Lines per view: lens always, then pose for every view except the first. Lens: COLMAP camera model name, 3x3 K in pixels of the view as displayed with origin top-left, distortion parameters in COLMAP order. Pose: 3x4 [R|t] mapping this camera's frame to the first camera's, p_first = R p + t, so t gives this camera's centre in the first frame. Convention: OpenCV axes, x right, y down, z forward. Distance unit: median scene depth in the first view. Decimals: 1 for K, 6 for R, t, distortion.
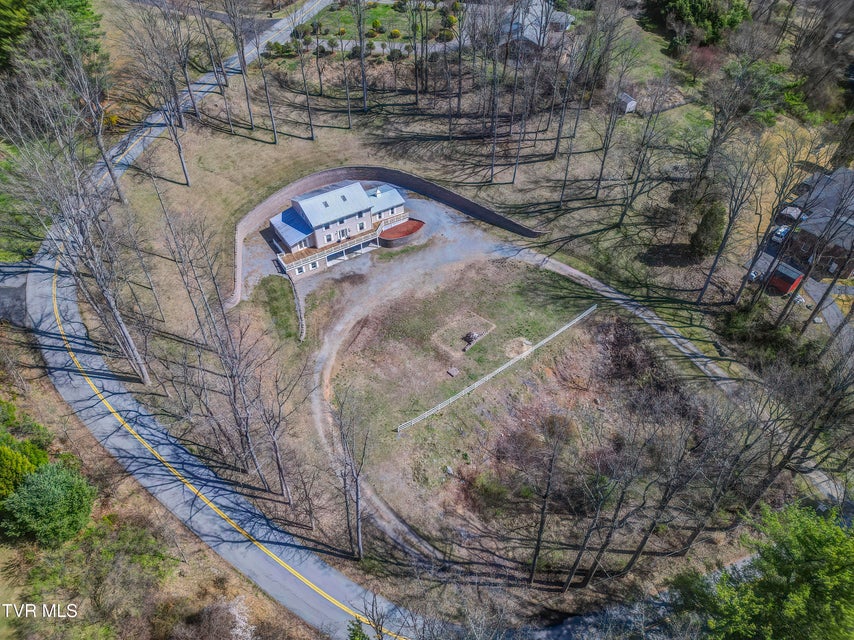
lens RADIAL K [[592.0, 0, 430.7], [0, 592.0, 324.6], [0, 0, 1]] dist [0.055019, -0.012752]
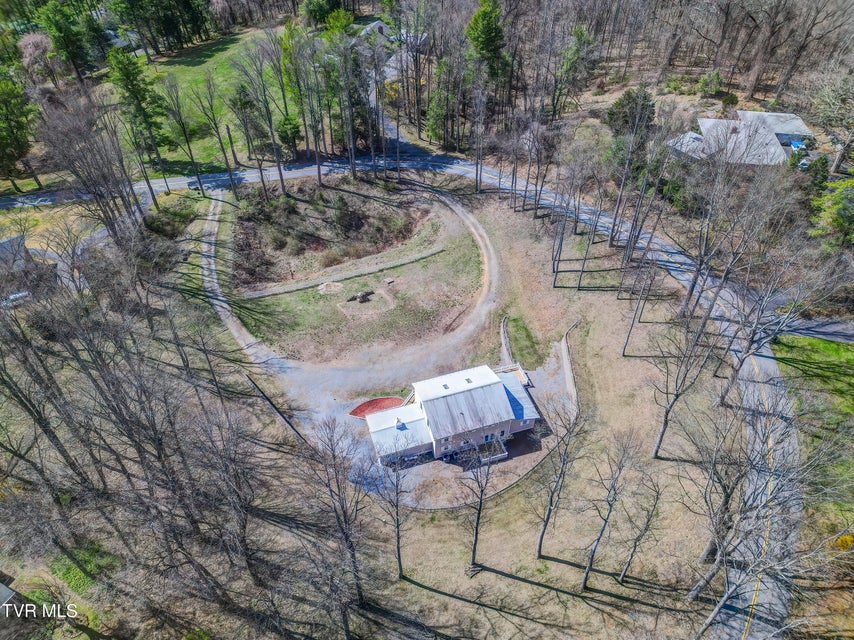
lens RADIAL K [[592.0, 0, 435.7], [0, 592.0, 318.3], [0, 0, 1]] dist [0.055019, -0.012752]
pose [[-0.969559, -0.173937, 0.172343, -0.266295], [0.169340, 0.032073, 0.985036, -1.049342], [-0.176861, 0.984234, -0.001642, 0.953648]]
